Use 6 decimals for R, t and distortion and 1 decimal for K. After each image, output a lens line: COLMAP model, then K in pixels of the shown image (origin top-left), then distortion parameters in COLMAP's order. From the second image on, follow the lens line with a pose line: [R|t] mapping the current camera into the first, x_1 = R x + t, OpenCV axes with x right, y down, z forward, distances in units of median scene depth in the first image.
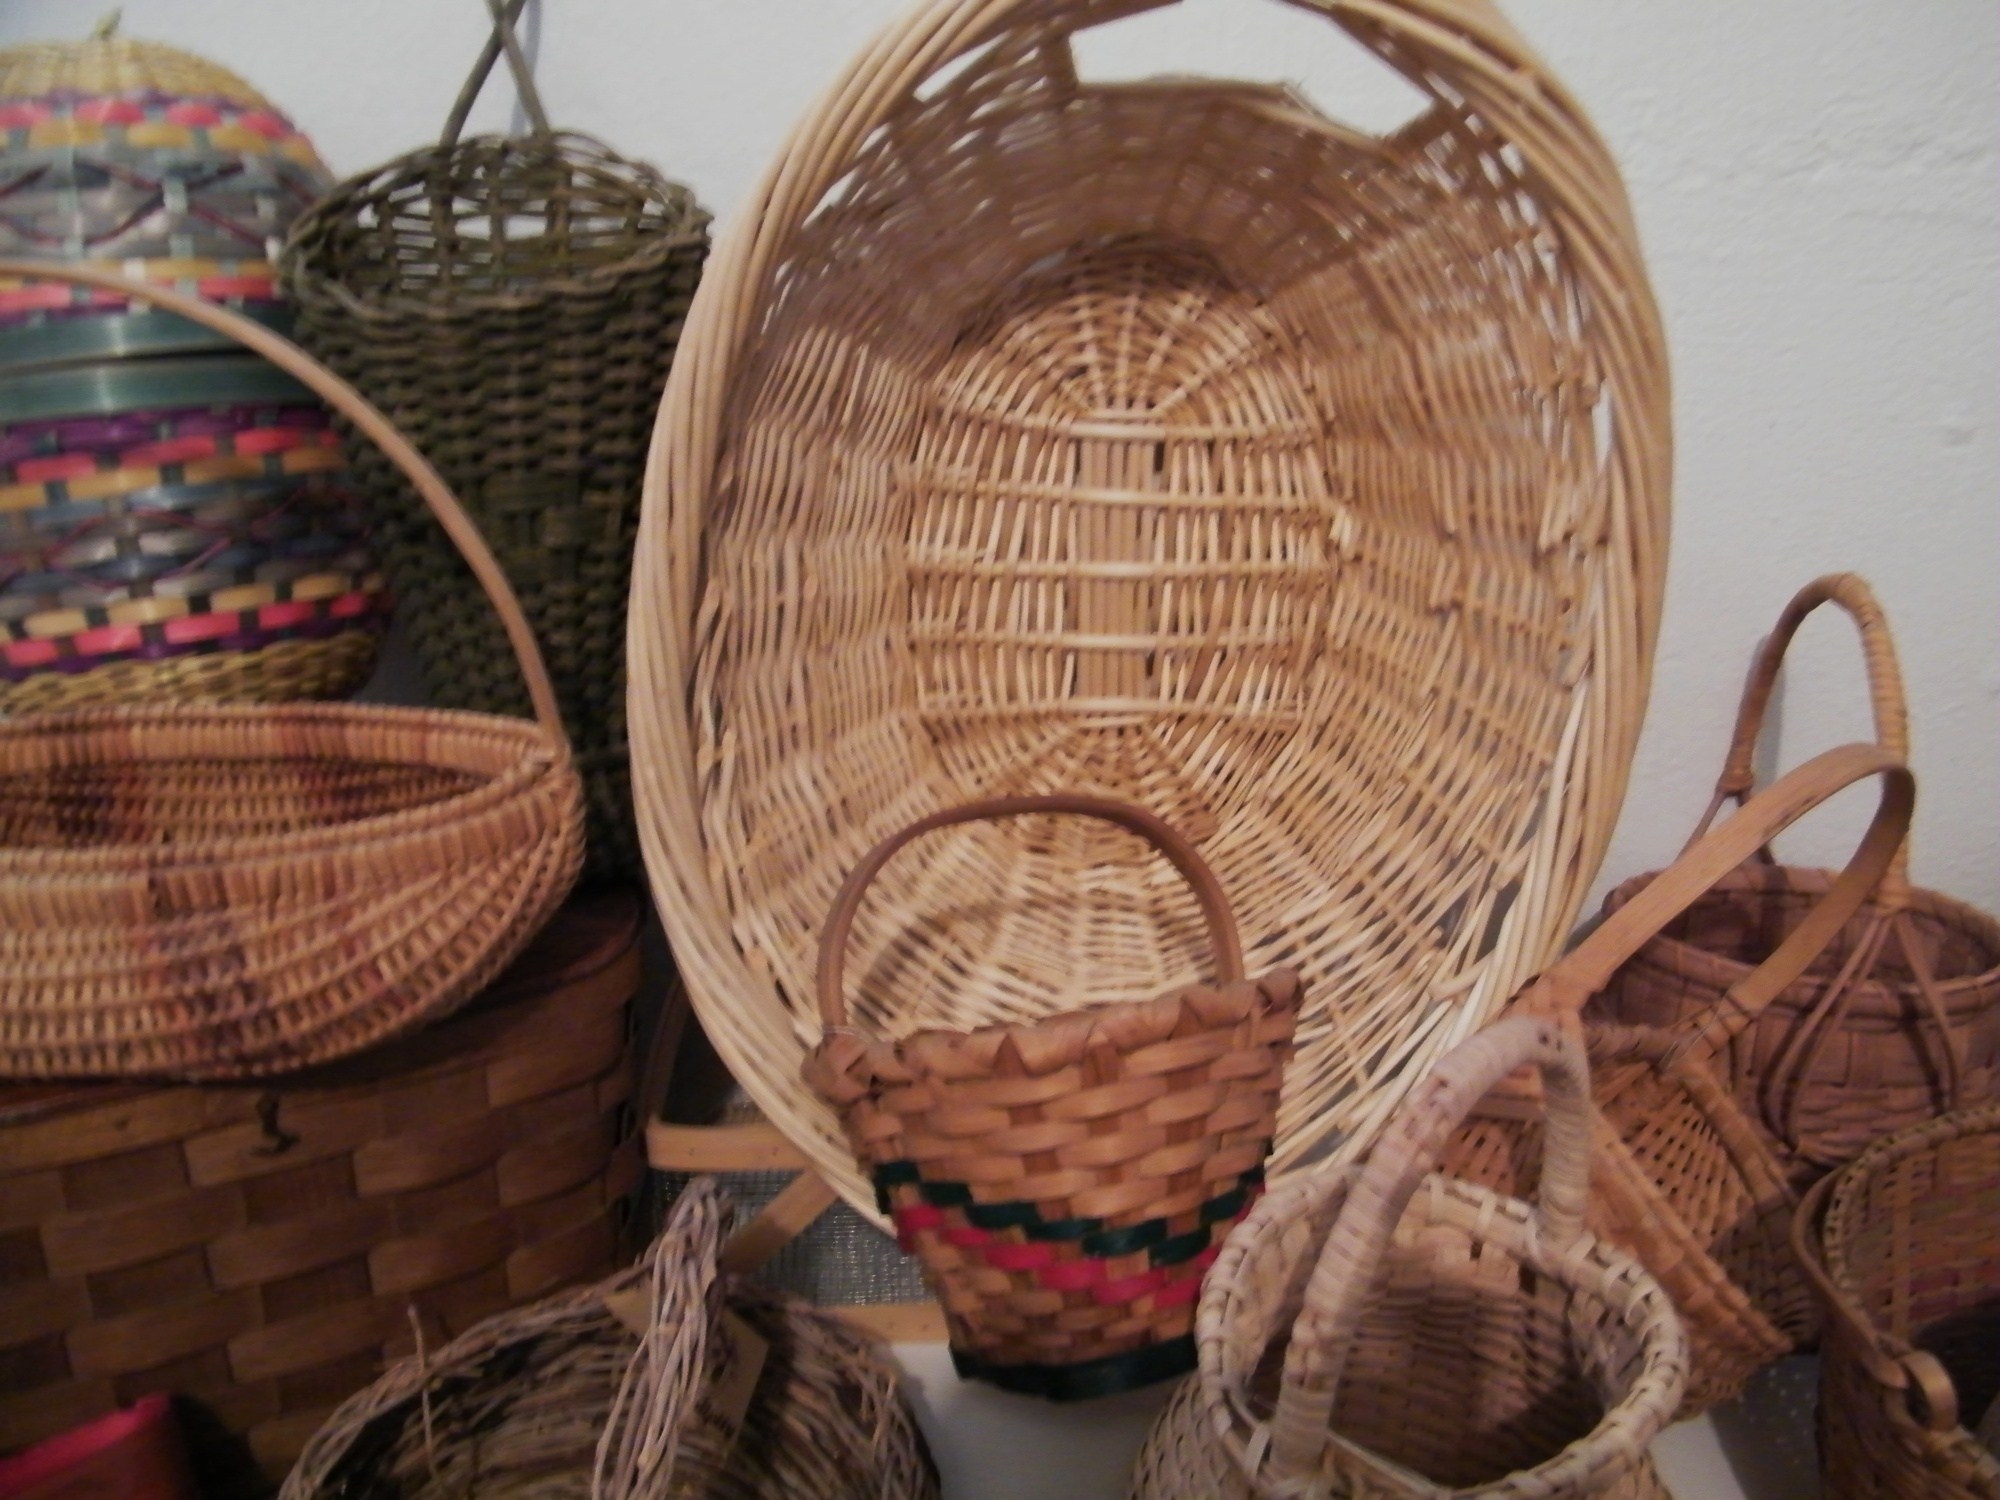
lens RADIAL K [[1682.4, 0, 1037.8], [0, 1682.4, 716.4], [0, 0, 1]] dist [-0.189247, 0.154353]
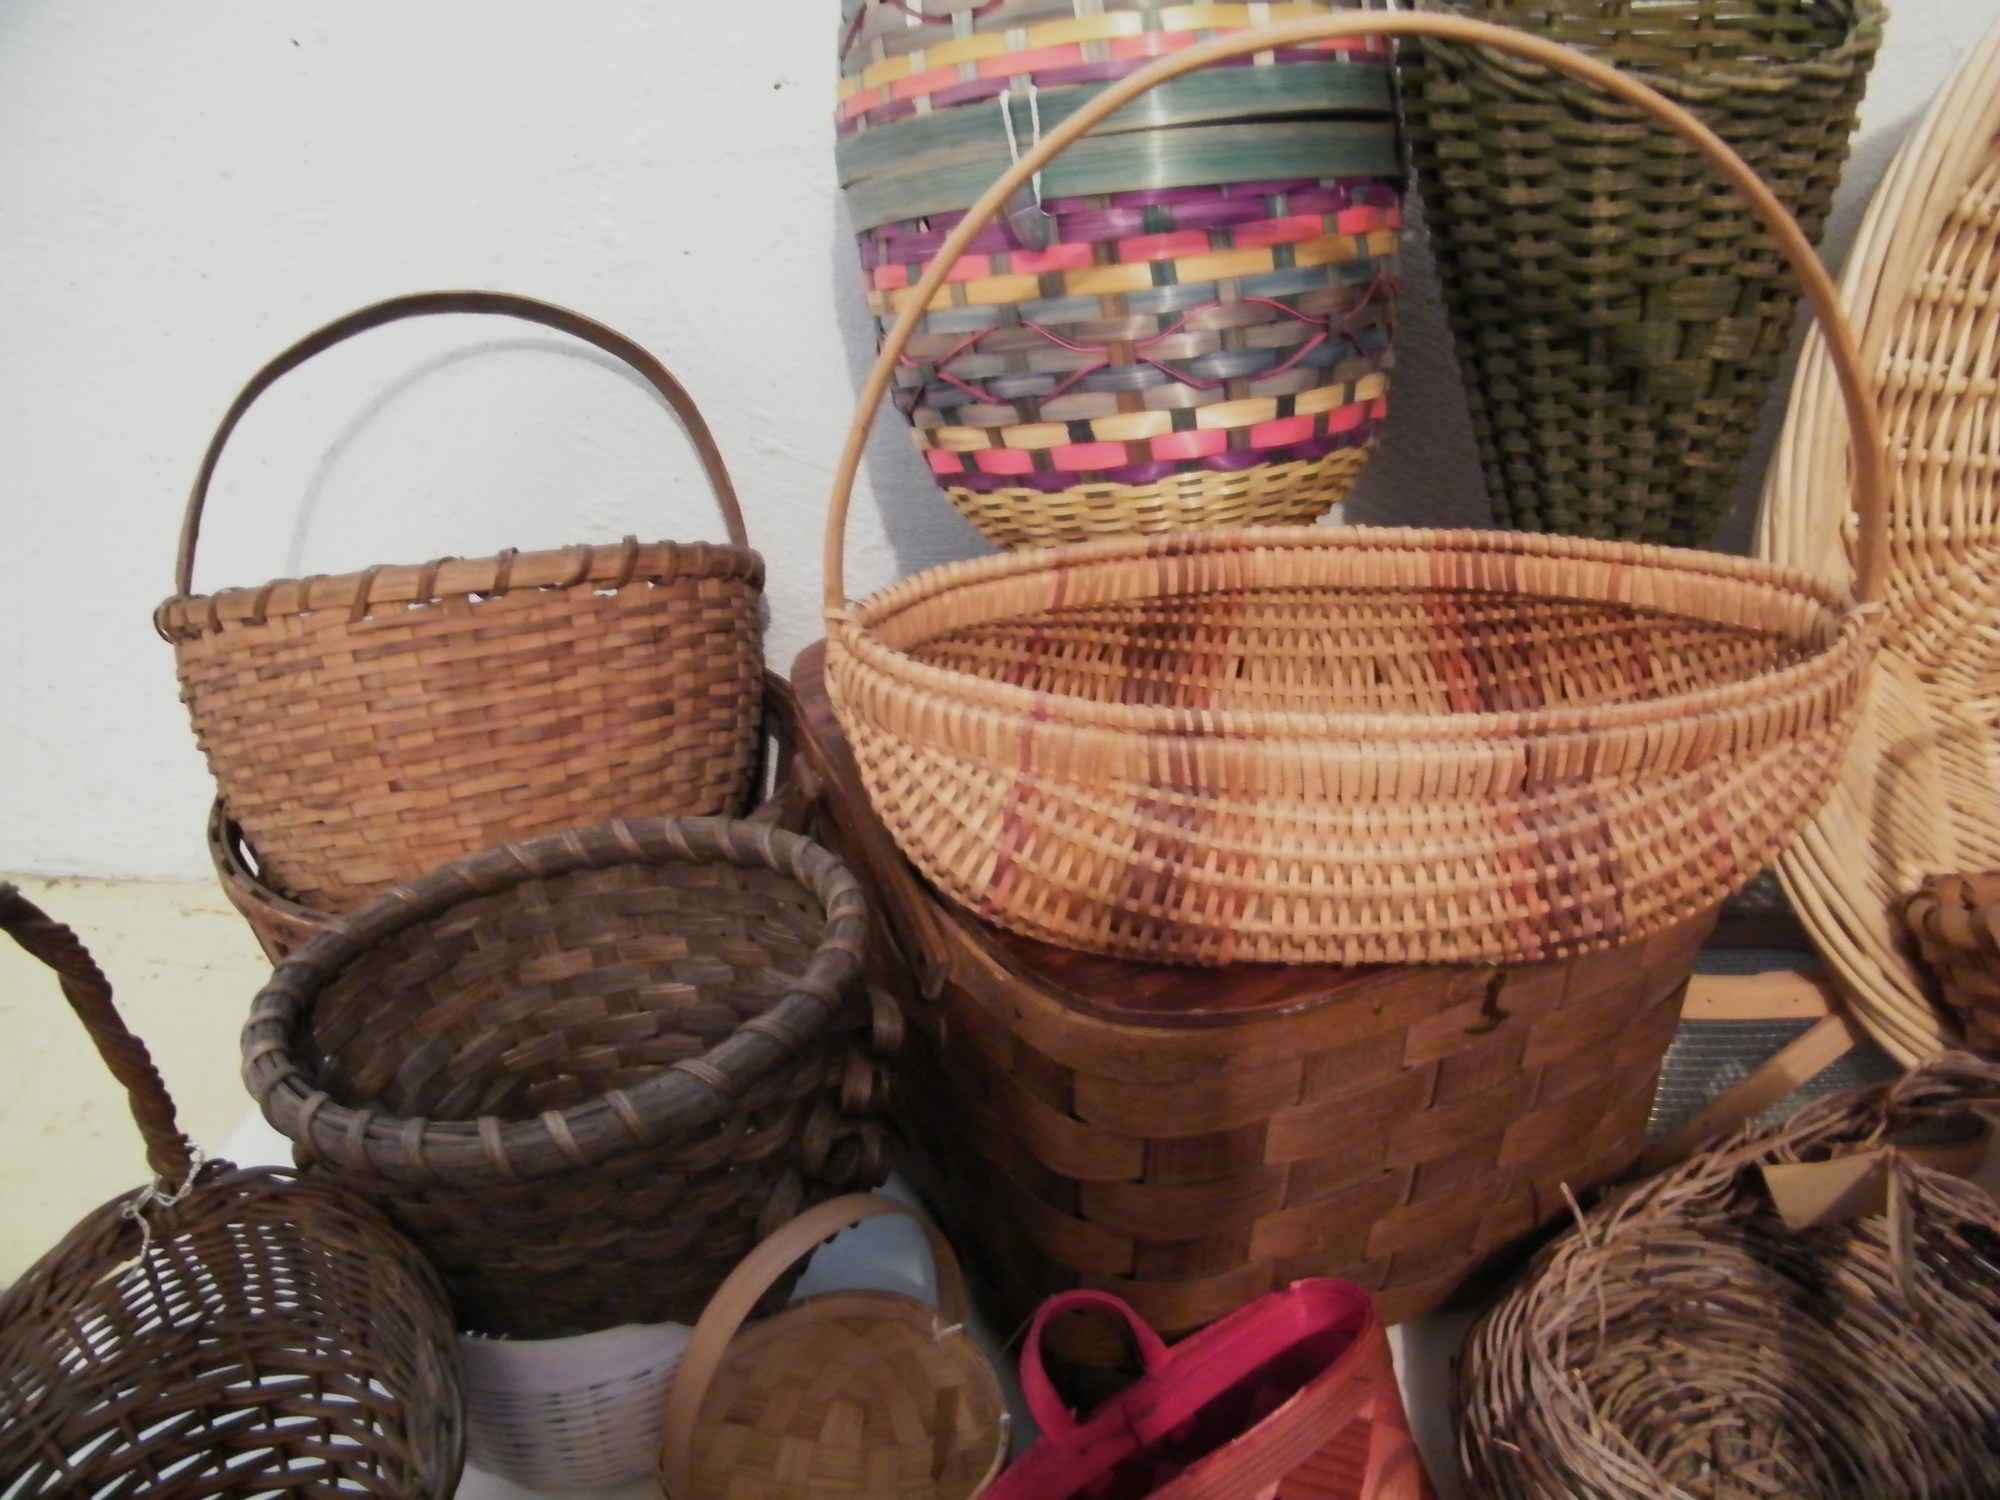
lens RADIAL K [[1644.5, 0, 1026.2], [0, 1644.5, 696.9], [0, 0, 1]] dist [-0.106504, 0.005415]
pose [[0.998257, 0.026774, -0.052593, -0.554341], [-0.019167, 0.989945, 0.140146, -0.032325], [0.055816, -0.138894, 0.988733, 0.083598]]
